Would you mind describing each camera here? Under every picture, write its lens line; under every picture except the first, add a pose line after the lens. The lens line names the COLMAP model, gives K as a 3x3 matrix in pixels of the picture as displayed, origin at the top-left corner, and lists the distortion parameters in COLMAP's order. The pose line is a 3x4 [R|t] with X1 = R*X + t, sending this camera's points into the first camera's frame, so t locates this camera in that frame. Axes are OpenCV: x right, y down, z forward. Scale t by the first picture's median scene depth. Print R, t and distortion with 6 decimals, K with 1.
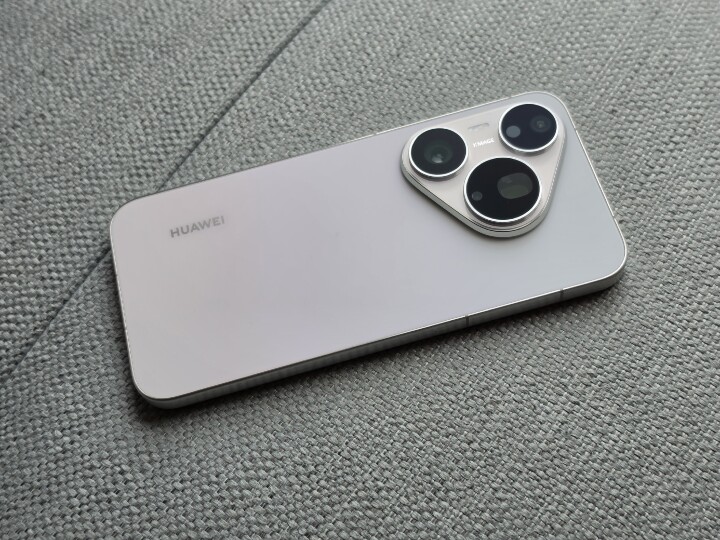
lens RADIAL K [[974.8, 0, 364.2], [0, 974.8, 267.8], [0, 0, 1]] dist [0.074439, 0.000000]
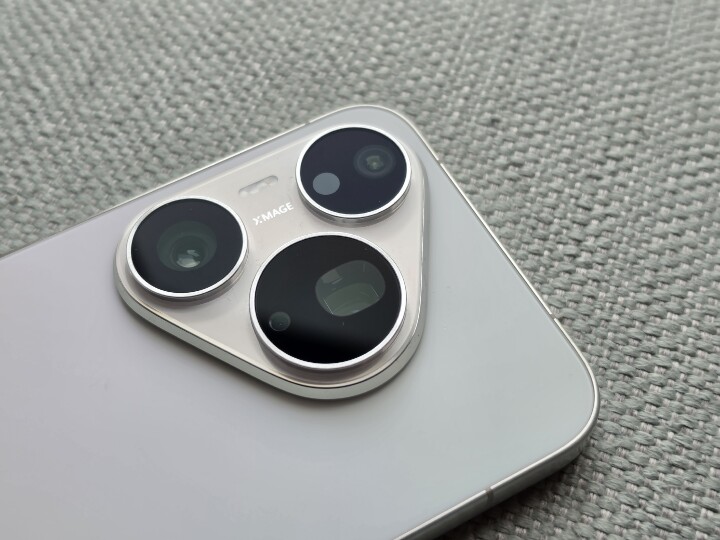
lens RADIAL K [[974.8, 0, 362.0], [0, 974.8, 268.6], [0, 0, 1]] dist [0.074439, 0.000000]
pose [[0.967825, -0.171900, 0.183751, 0.069212], [0.186581, 0.980239, -0.065712, -0.058196], [-0.168824, 0.097883, 0.980774, 0.499491]]
